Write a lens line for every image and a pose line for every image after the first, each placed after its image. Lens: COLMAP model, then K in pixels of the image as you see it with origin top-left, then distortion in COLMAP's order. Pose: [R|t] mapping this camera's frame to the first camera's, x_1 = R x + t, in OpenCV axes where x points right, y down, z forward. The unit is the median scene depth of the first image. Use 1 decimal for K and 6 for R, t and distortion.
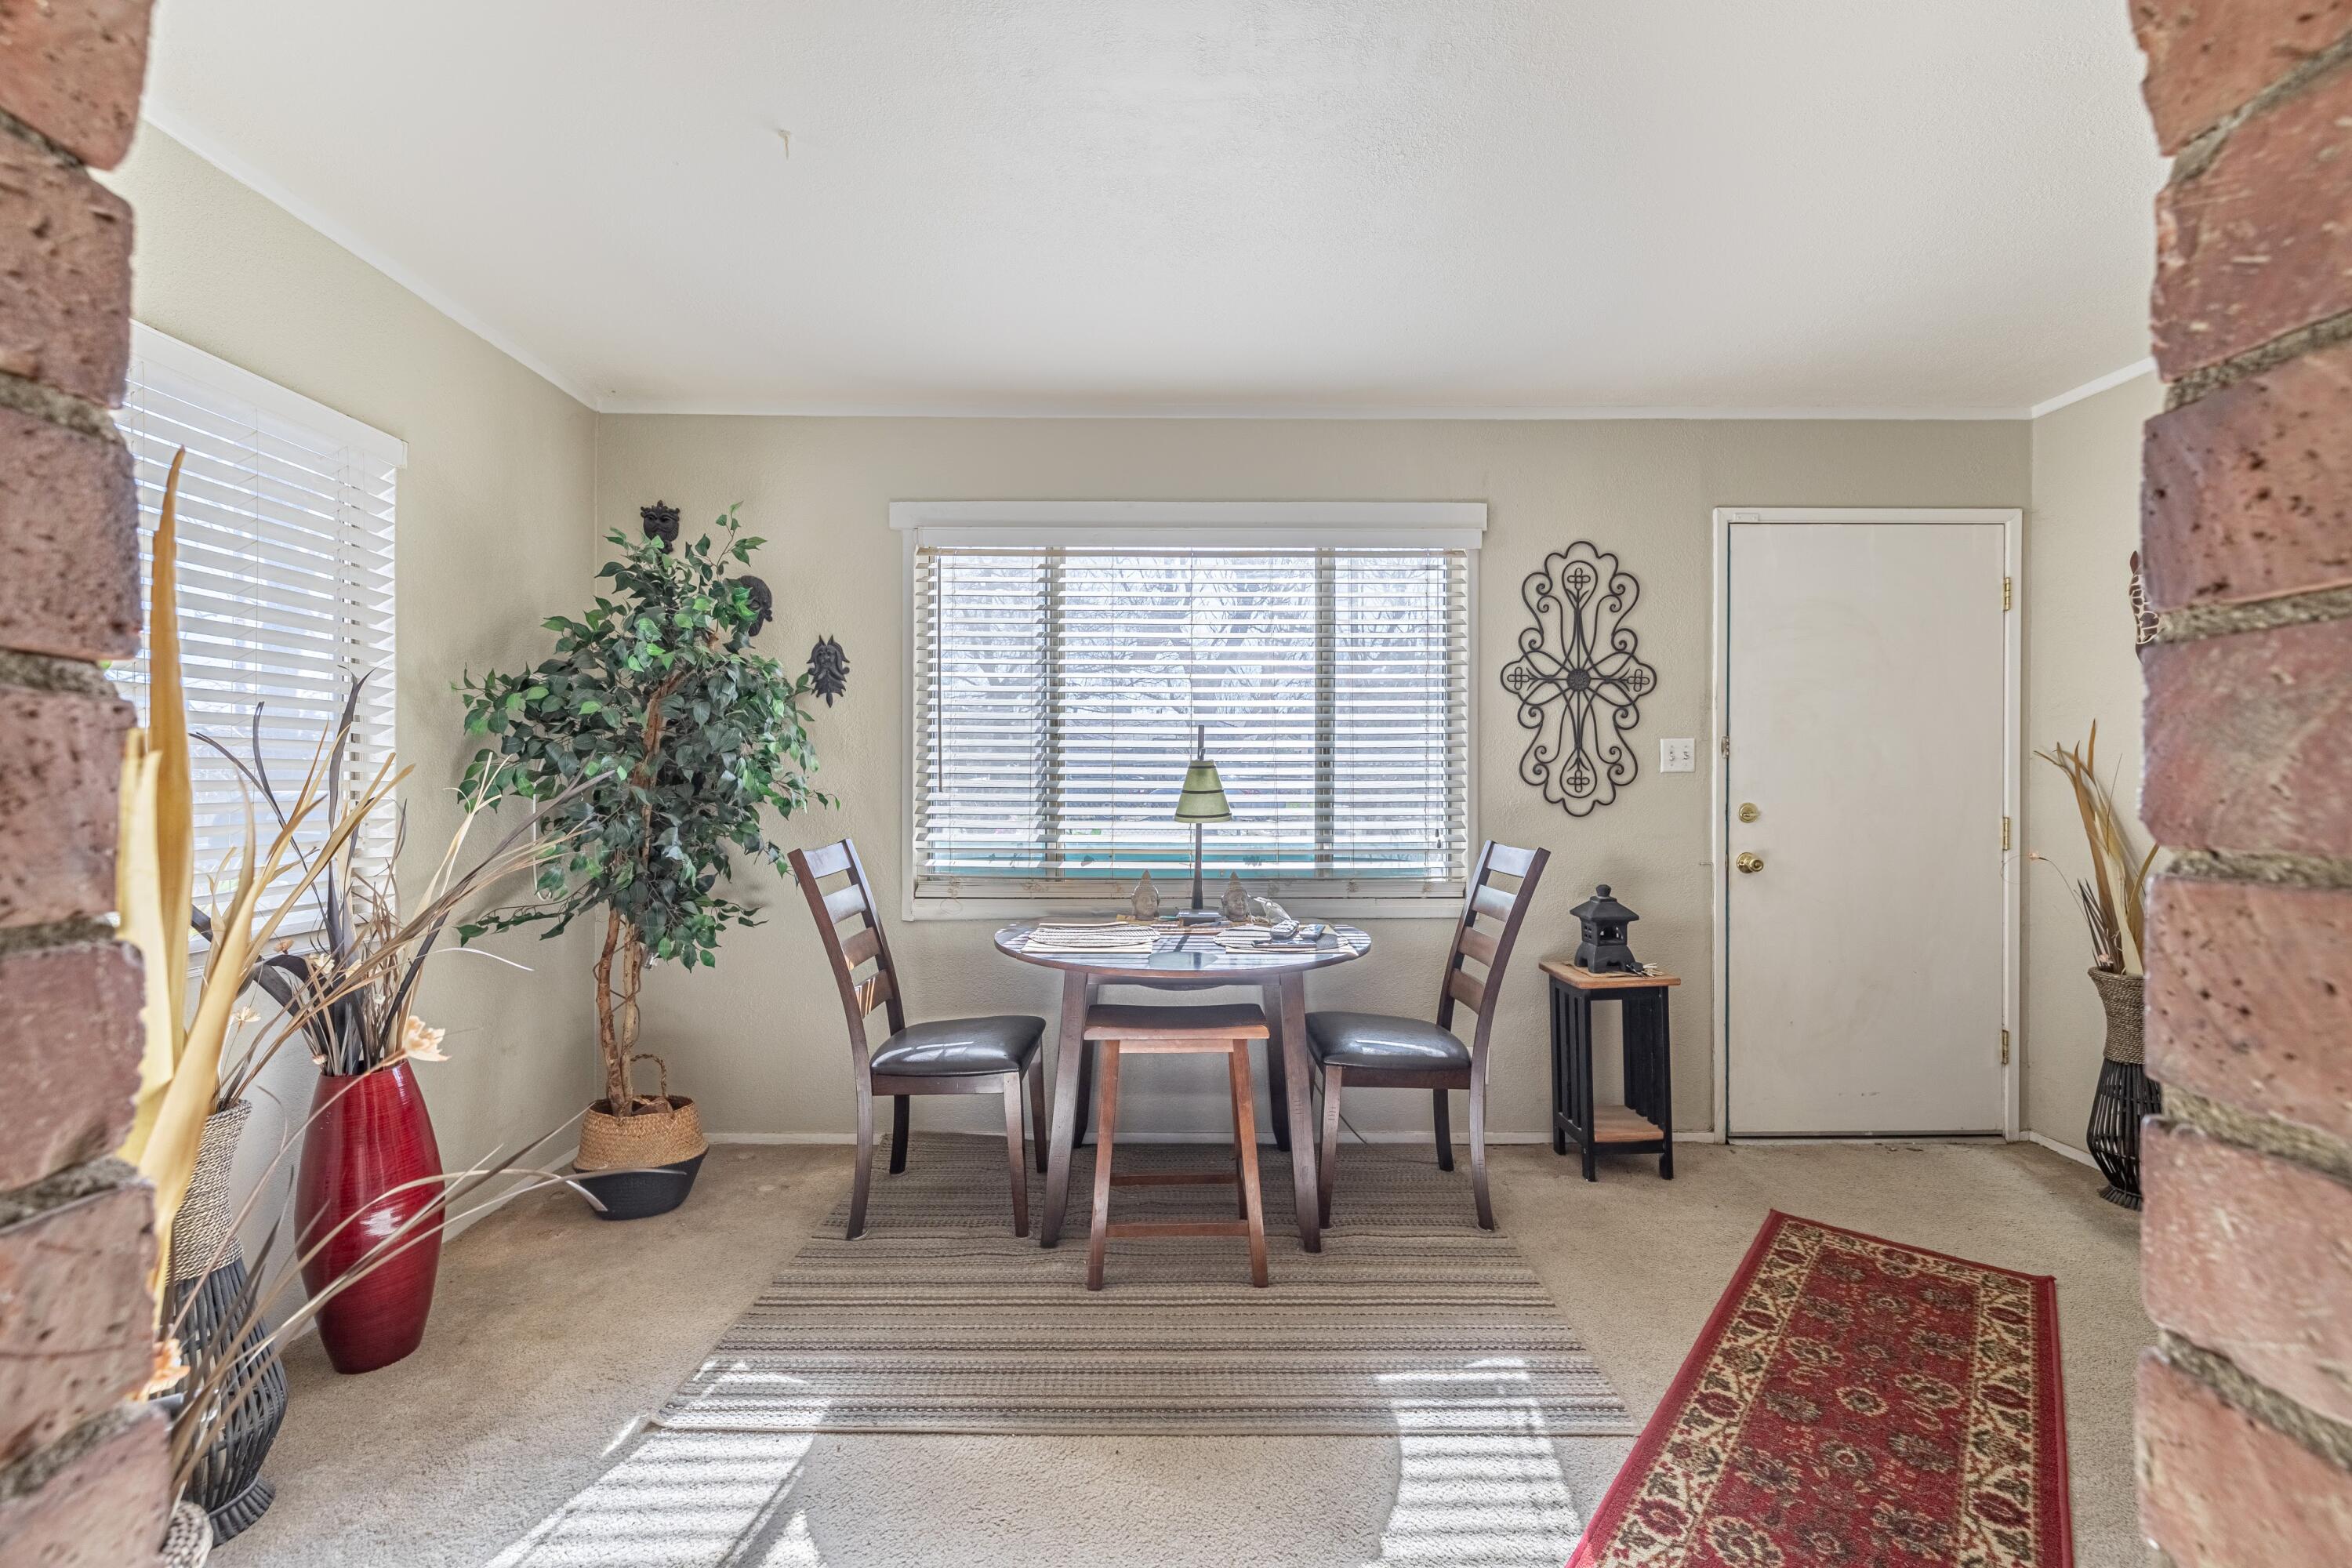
lens RADIAL K [[985.3, 0, 1170.0], [0, 985.3, 779.9], [0, 0, 1]] dist [0.000473, 0.000188]
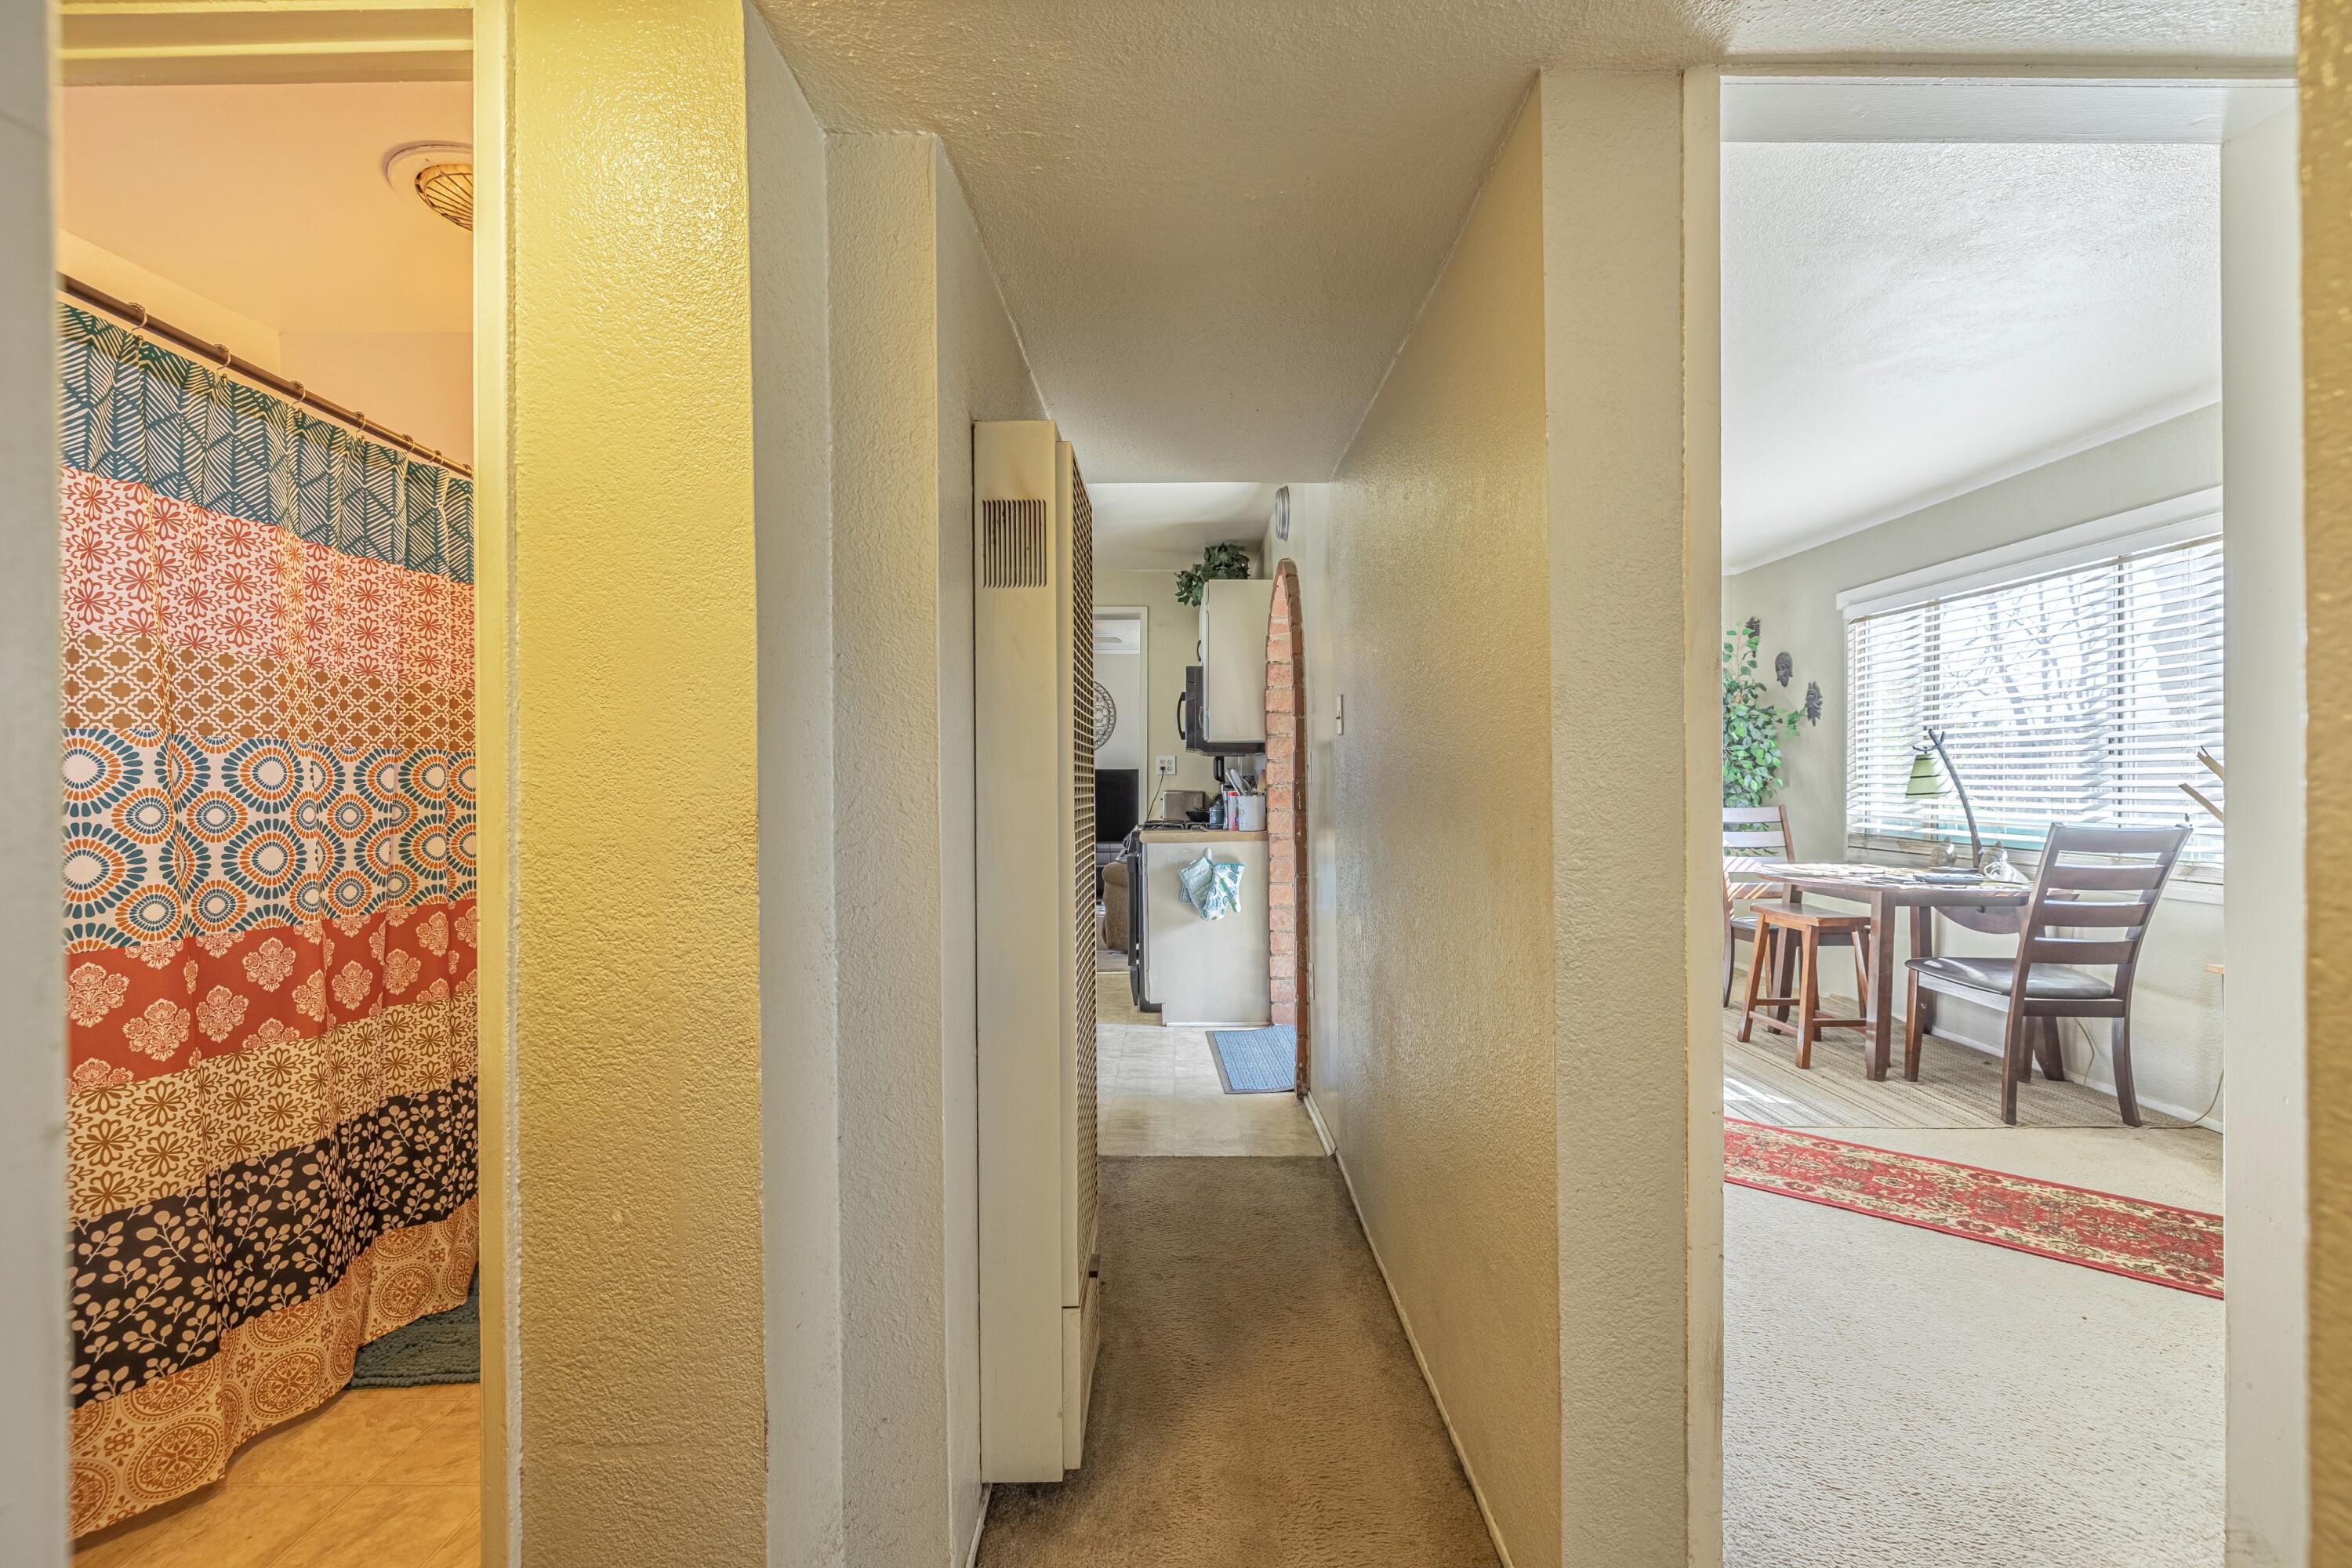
lens RADIAL K [[985.3, 0, 1173.6], [0, 985.3, 783.0], [0, 0, 1]] dist [0.000473, 0.000188]
pose [[-0.018452, 0.002257, -0.999827, 1.323641], [0.001004, 0.999997, 0.002239, 0.015578], [0.999829, -0.000962, -0.018454, -0.031031]]
